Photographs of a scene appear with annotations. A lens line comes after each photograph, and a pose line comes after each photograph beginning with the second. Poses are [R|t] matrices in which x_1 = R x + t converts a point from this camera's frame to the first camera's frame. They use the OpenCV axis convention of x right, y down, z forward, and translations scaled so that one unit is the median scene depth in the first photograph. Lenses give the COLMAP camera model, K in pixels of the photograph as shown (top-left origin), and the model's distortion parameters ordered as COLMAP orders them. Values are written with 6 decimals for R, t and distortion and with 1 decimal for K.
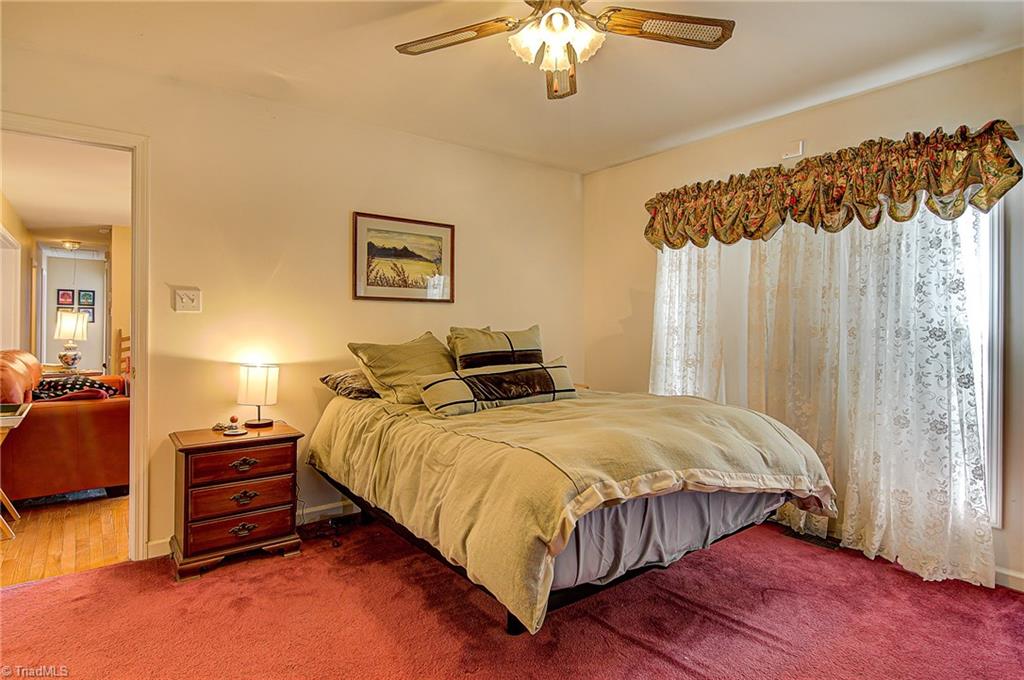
lens RADIAL K [[548.5, 0, 504.4], [0, 548.5, 325.6], [0, 0, 1]] dist [0.012076, -0.012977]
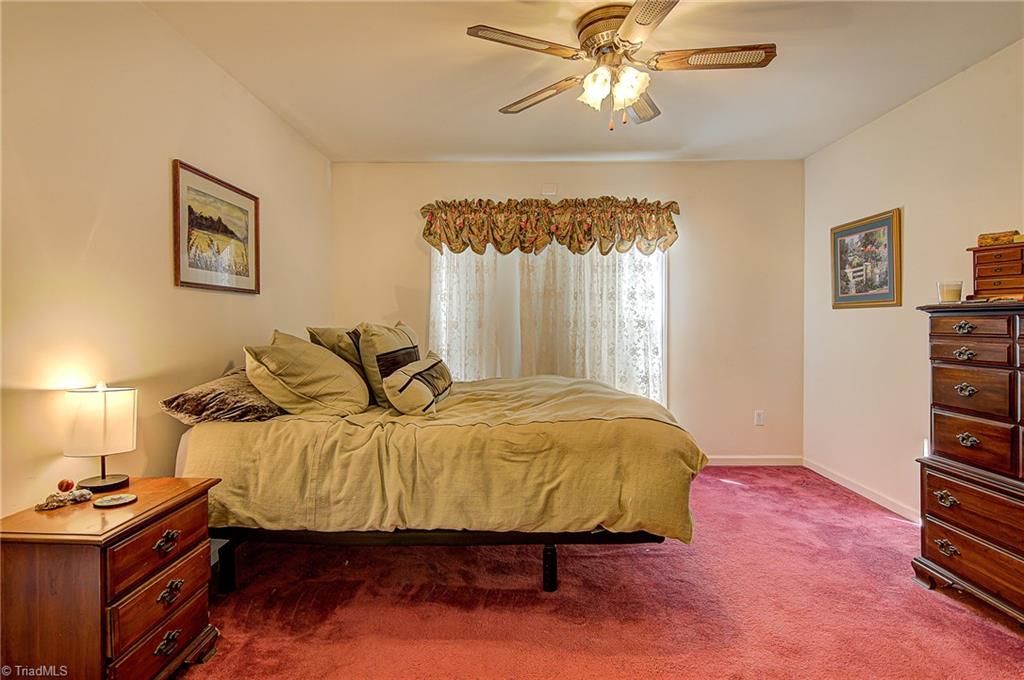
lens RADIAL K [[548.5, 0, 509.3], [0, 548.5, 332.9], [0, 0, 1]] dist [0.012076, -0.012977]
pose [[0.608784, -0.024781, 0.792949, -0.592519], [0.008453, 0.999658, 0.024751, -0.001214], [-0.793291, -0.008366, 0.608785, 0.244597]]
